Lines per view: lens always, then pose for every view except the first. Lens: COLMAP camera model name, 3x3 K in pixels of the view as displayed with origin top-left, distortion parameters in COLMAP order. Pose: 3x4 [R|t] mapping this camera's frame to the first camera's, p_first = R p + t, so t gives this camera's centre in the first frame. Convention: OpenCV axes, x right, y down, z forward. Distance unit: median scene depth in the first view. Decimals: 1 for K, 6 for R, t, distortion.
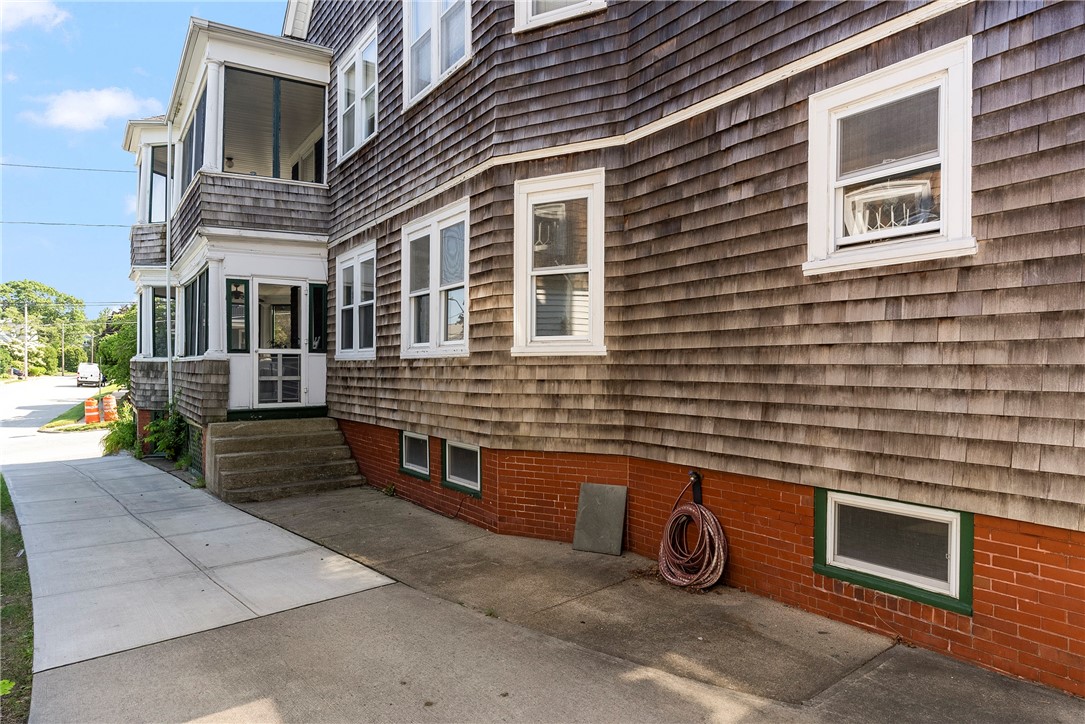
lens RADIAL K [[654.5, 0, 542.5], [0, 654.5, 362.0], [0, 0, 1]] dist [-0.001010, -0.001601]
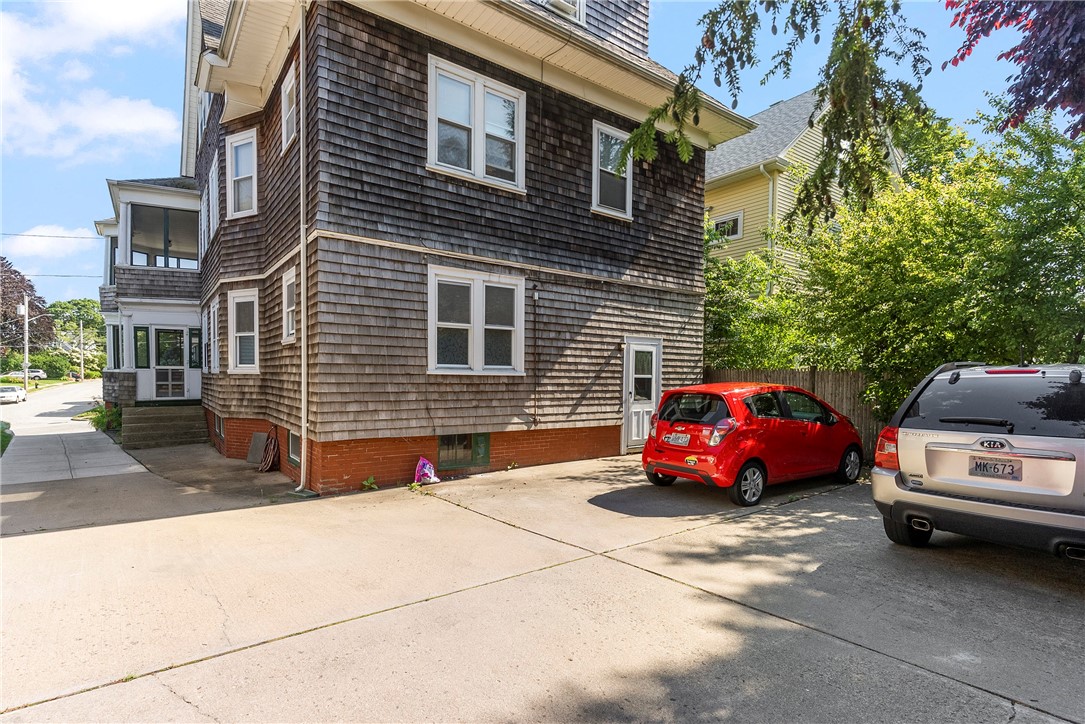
lens RADIAL K [[539.0, 0, 540.1], [0, 539.0, 389.7], [0, 0, 1]] dist [-0.001935, -0.000136]
pose [[0.999654, 0.006657, 0.025451, 0.576632], [-0.007591, 0.999294, 0.036797, -0.018430], [-0.025188, -0.036978, 0.998999, -0.484503]]
